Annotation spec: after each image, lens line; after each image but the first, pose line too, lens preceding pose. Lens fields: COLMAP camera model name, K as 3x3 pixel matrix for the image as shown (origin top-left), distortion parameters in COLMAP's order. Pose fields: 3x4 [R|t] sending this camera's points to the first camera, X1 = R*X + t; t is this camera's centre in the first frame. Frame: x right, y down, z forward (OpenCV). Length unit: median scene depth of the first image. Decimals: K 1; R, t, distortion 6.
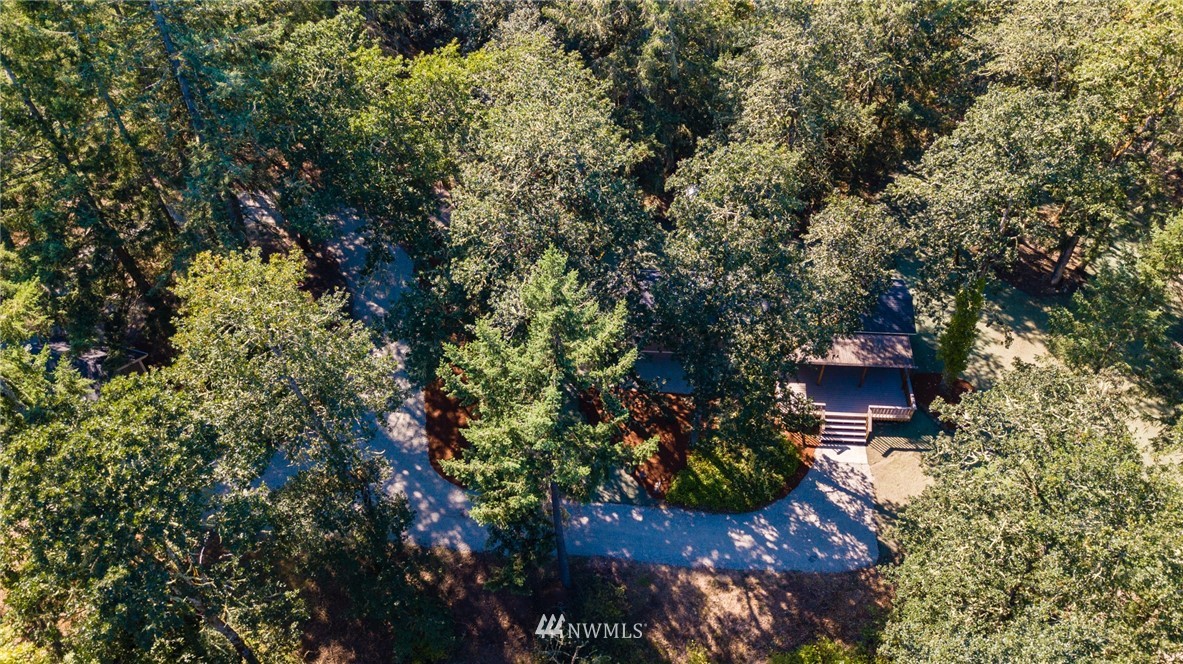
lens RADIAL K [[927.2, 0, 591.5], [0, 927.2, 332.0], [0, 0, 1]] dist [0.004682, 0.003829]
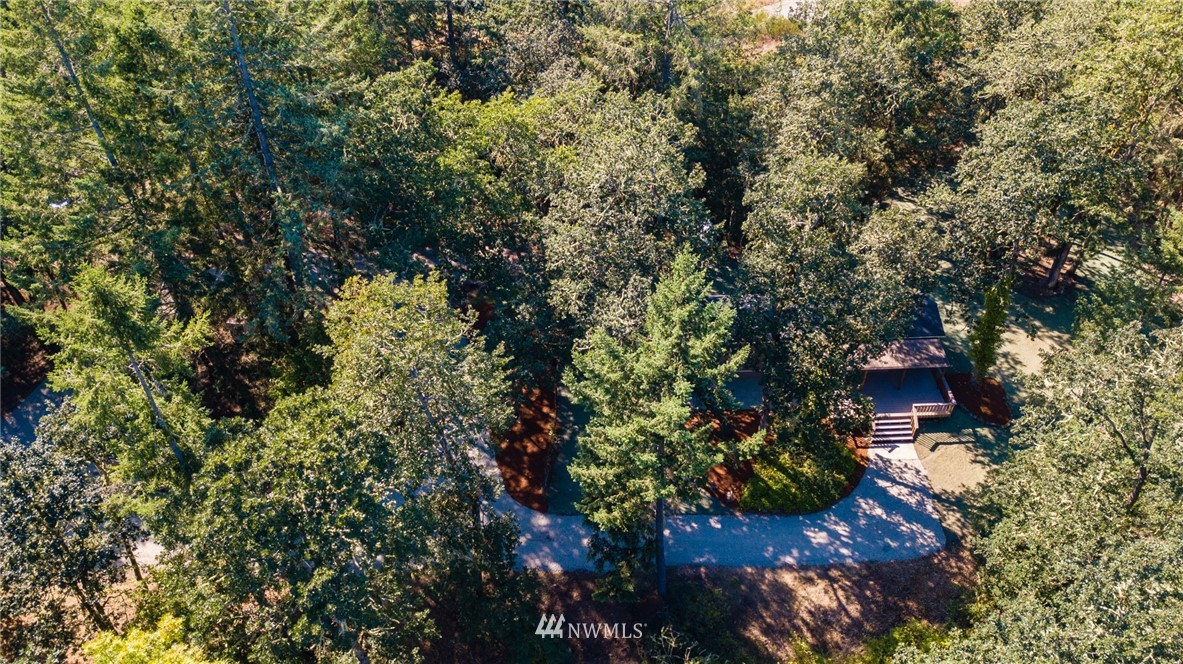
lens RADIAL K [[927.2, 0, 591.5], [0, 927.2, 332.0], [0, 0, 1]] dist [0.004682, 0.003829]
pose [[0.994182, -0.070012, 0.081852, -0.167143], [0.076233, 0.994225, -0.075527, 0.054156], [-0.076091, 0.081328, 0.993779, -0.046413]]
